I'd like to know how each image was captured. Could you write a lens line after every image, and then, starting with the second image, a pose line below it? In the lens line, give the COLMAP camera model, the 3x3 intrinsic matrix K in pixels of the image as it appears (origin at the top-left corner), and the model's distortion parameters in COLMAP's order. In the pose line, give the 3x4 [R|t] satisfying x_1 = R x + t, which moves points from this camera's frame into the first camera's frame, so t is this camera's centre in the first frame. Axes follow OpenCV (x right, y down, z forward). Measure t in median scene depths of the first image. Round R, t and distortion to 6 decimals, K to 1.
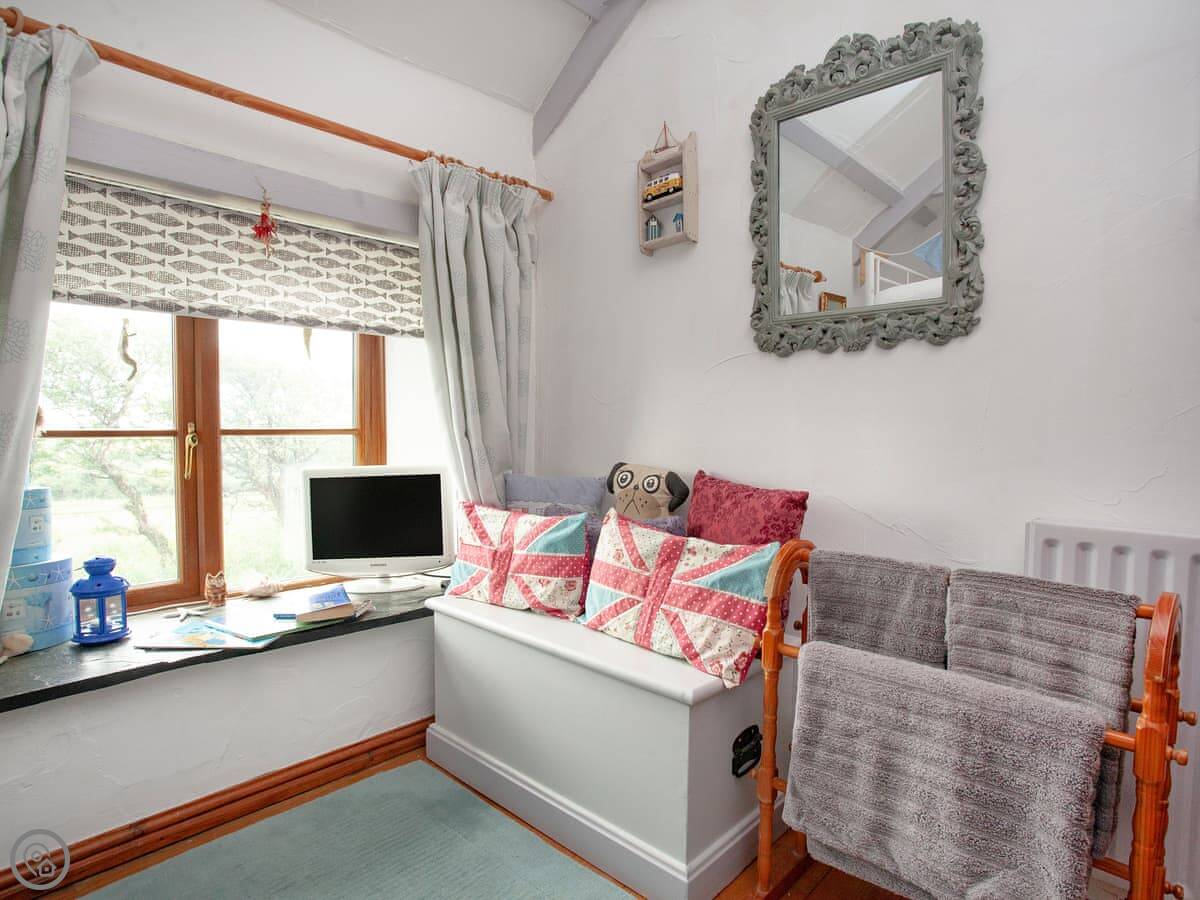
lens RADIAL K [[661.3, 0, 600.0], [0, 661.3, 450.0], [0, 0, 1]] dist [-0.081885, 0.044894]
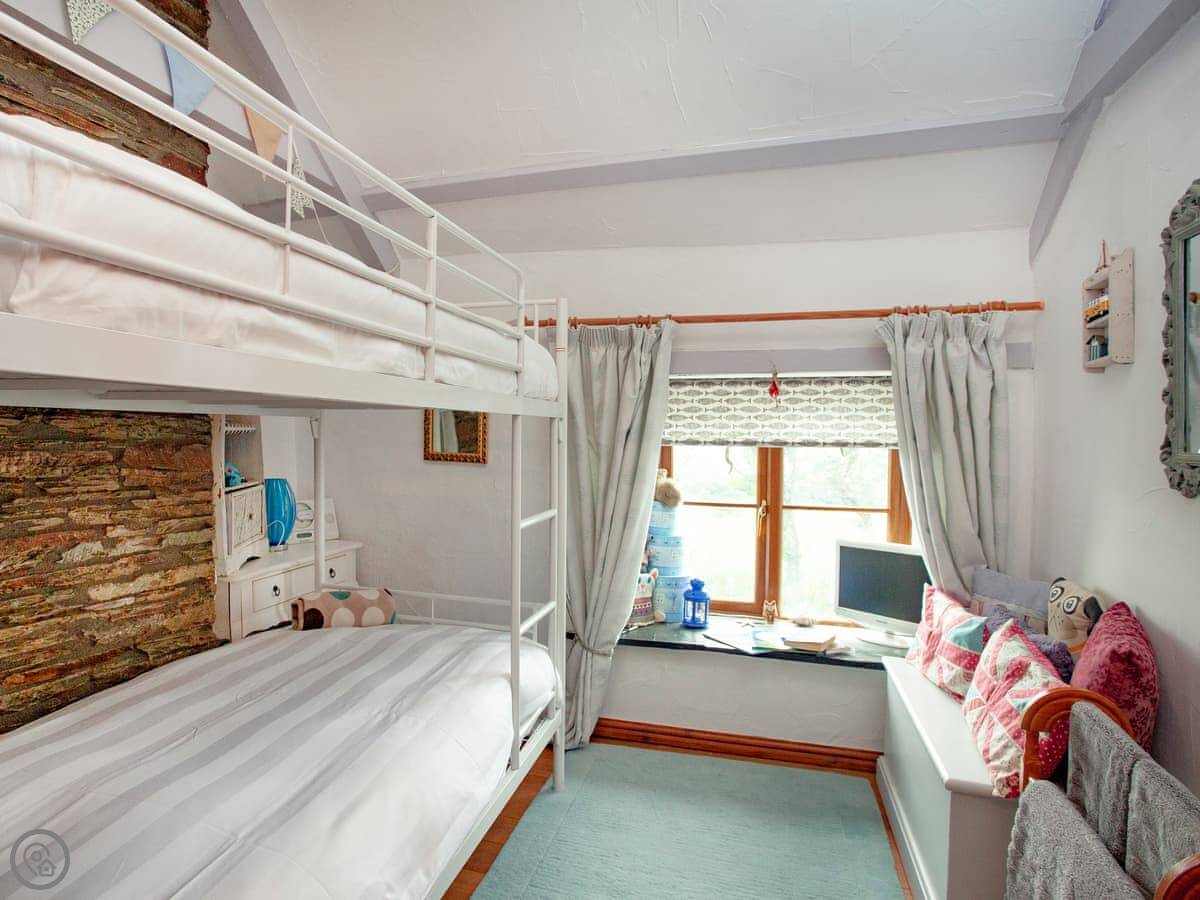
lens RADIAL K [[667.5, 0, 577.0], [0, 667.5, 454.9], [0, 0, 1]] dist [-0.000333, 0.000776]
pose [[0.471427, 0.020833, -0.881659, 0.652648], [-0.042988, 0.999075, 0.000622, -0.154946], [0.880857, 0.037608, 0.471886, -0.175043]]
